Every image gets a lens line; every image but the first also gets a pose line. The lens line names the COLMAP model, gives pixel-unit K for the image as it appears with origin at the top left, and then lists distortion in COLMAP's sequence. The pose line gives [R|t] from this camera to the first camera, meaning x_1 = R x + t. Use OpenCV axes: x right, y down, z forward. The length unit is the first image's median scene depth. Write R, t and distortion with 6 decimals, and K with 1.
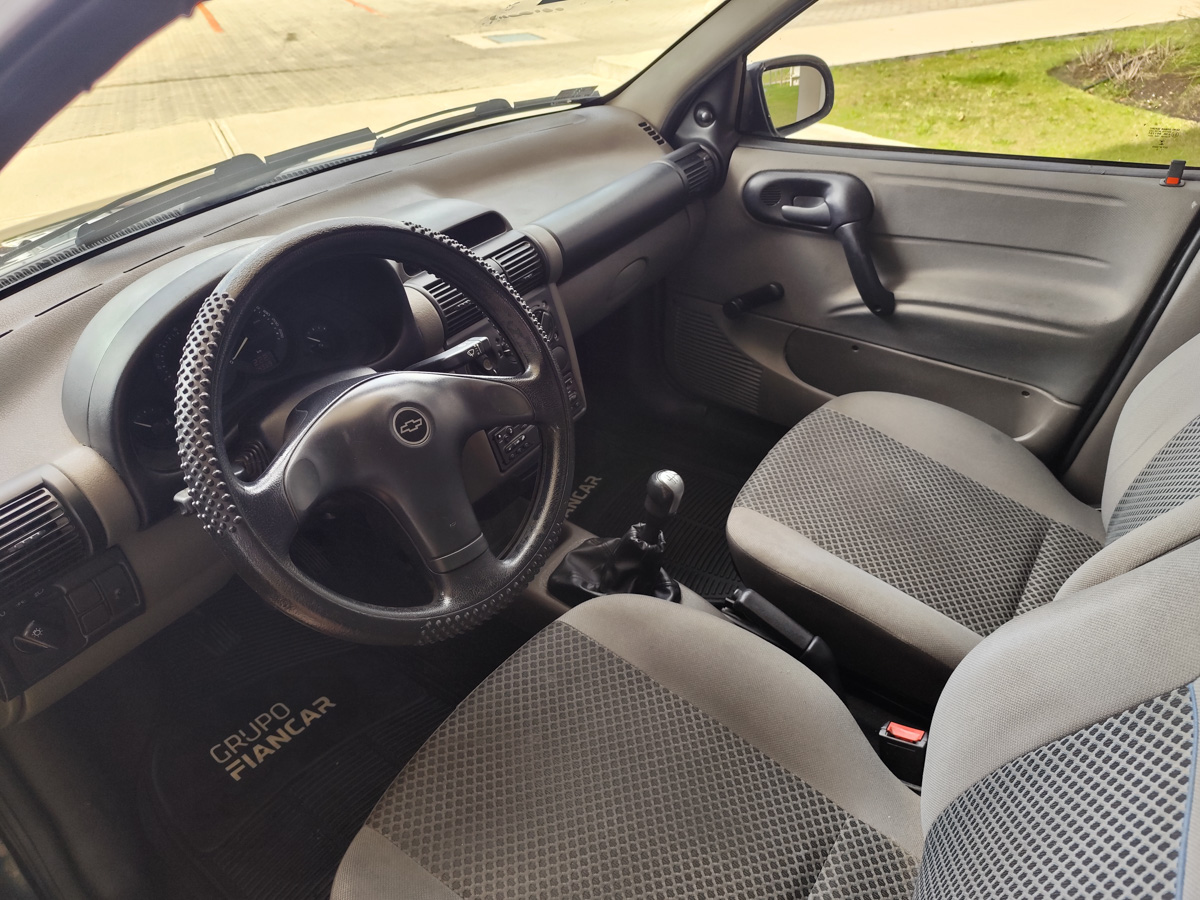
lens RADIAL K [[840.3, 0, 607.9], [0, 840.3, 452.1], [0, 0, 1]] dist [0.005637, -0.008725]
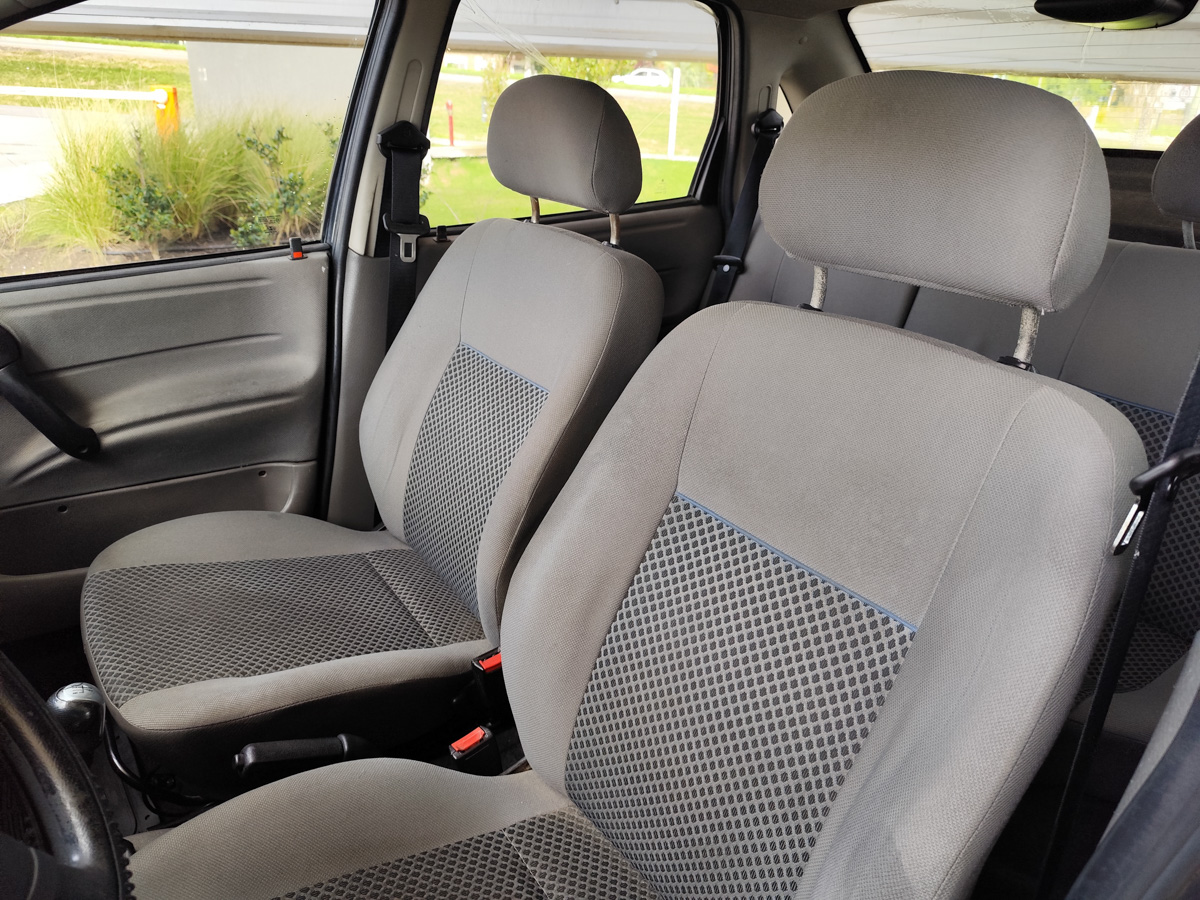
lens RADIAL K [[840.3, 0, 607.9], [0, 840.3, 452.1], [0, 0, 1]] dist [0.005637, -0.008725]
pose [[0.336871, -0.316299, 0.886833, -0.286208], [0.491647, 0.862372, 0.120818, -0.008192], [-0.802995, 0.395309, 0.446016, 0.195515]]
